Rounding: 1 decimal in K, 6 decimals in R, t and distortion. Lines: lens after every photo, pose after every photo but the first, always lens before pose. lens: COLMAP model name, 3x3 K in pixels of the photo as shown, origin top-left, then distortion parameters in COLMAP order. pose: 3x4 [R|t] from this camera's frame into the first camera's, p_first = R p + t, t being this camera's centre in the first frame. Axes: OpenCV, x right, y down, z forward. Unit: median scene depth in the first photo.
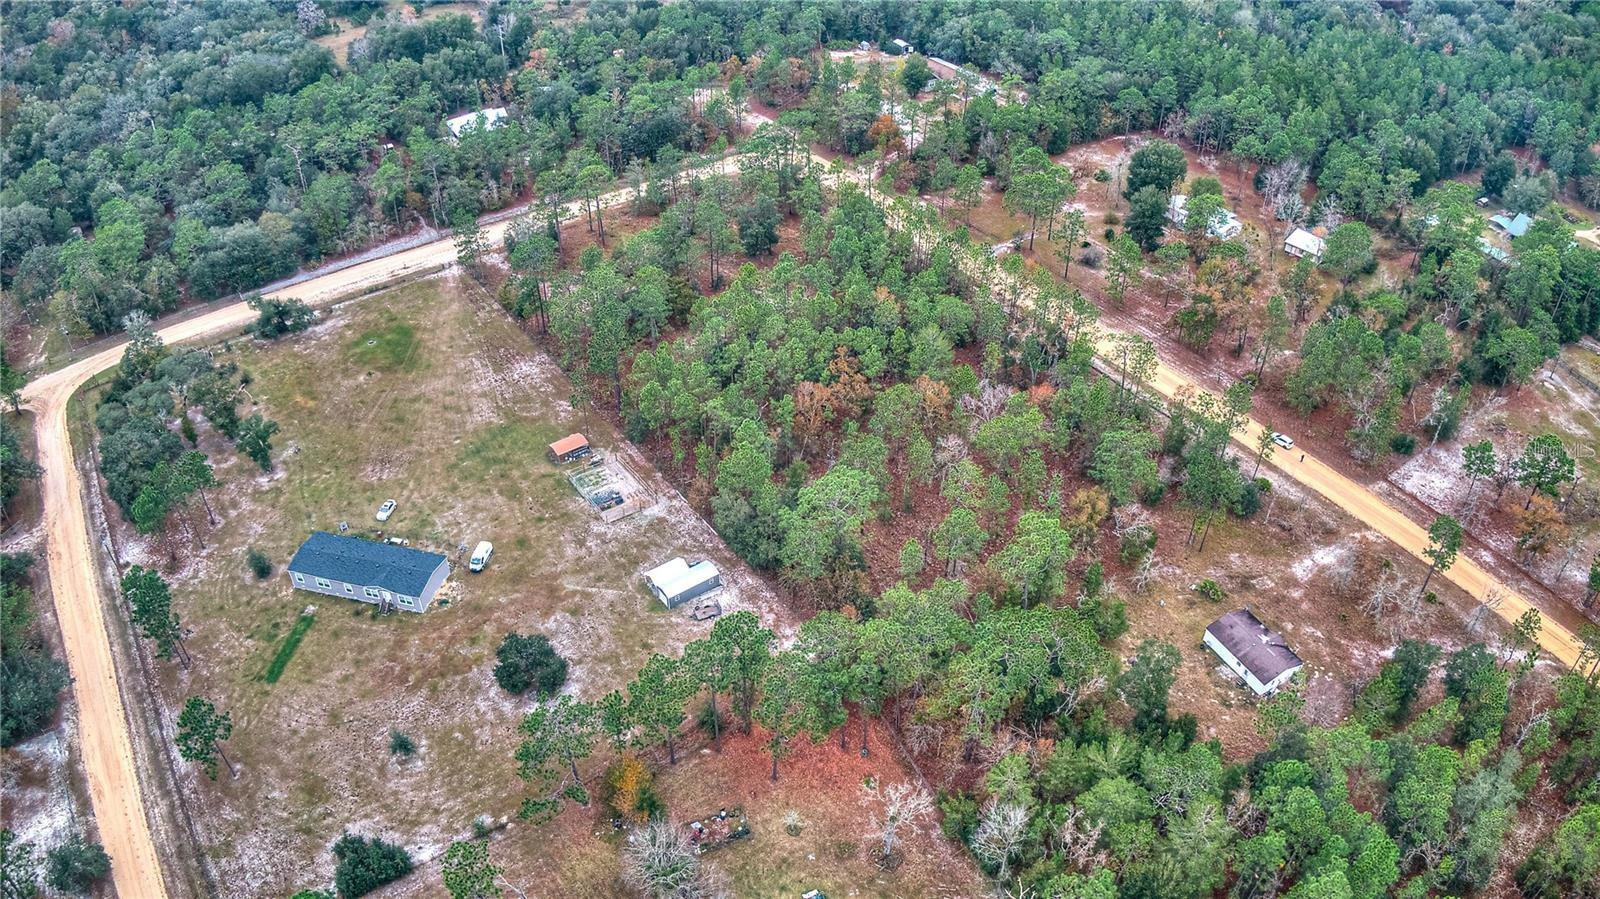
lens RADIAL K [[1135.9, 0, 810.3], [0, 1135.9, 440.3], [0, 0, 1]] dist [-0.161402, -0.028577]
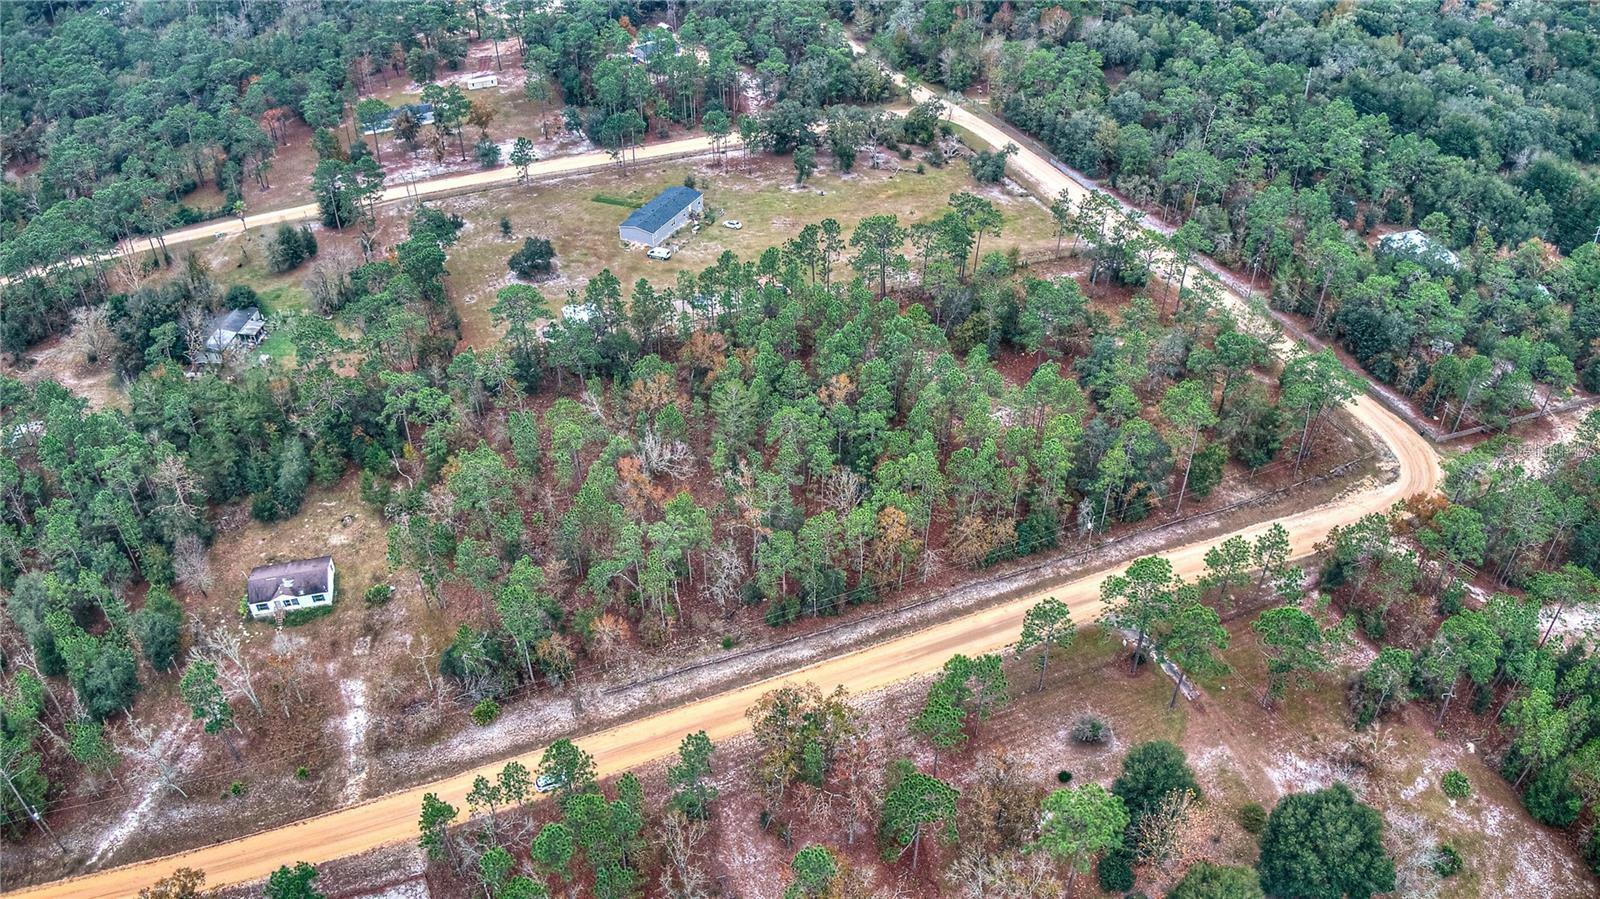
lens RADIAL K [[1135.9, 0, 799.9], [0, 1135.9, 452.1], [0, 0, 1]] dist [-0.161402, -0.028577]
pose [[-0.224368, 0.591480, -0.774474, 0.850844], [-0.585731, 0.553307, 0.592259, -0.652930], [0.778831, 0.586518, 0.222304, 0.879569]]
